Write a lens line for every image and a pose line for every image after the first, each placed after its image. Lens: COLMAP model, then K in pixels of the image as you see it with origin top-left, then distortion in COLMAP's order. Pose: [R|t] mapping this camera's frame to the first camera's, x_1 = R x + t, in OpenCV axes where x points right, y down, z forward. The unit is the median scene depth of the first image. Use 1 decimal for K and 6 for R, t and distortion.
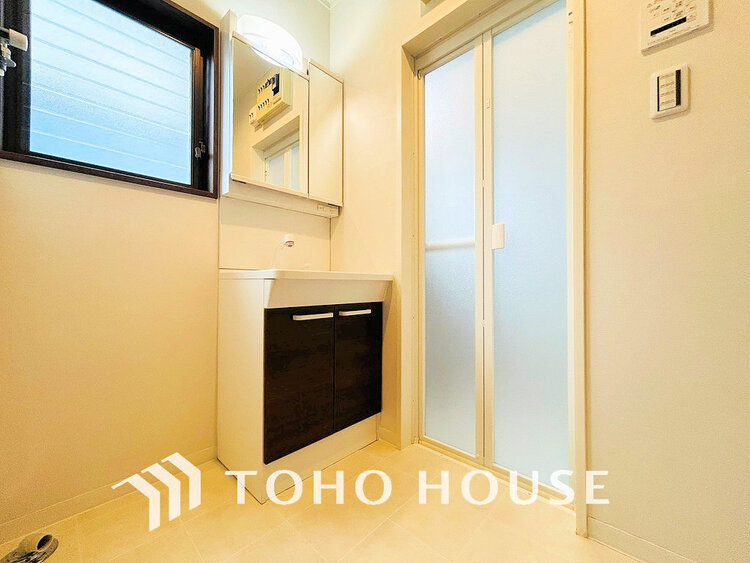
lens RADIAL K [[303.9, 0, 373.5], [0, 303.9, 281.9], [0, 0, 1]] dist [-0.004769, -0.001057]
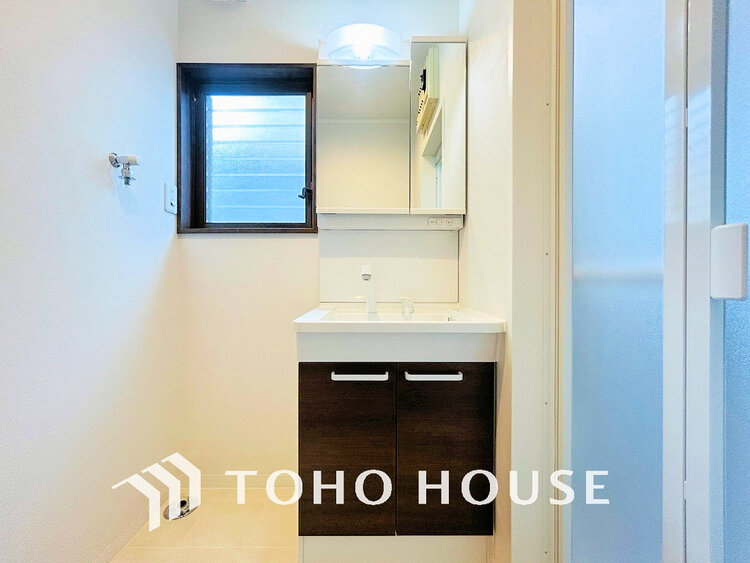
lens RADIAL K [[303.9, 0, 375.1], [0, 303.9, 280.9], [0, 0, 1]] dist [-0.004769, -0.001057]
pose [[0.686556, 0.004070, -0.727065, 0.329214], [0.005350, 0.999929, 0.010649, -0.115591], [0.727057, -0.011201, 0.686486, 0.409762]]
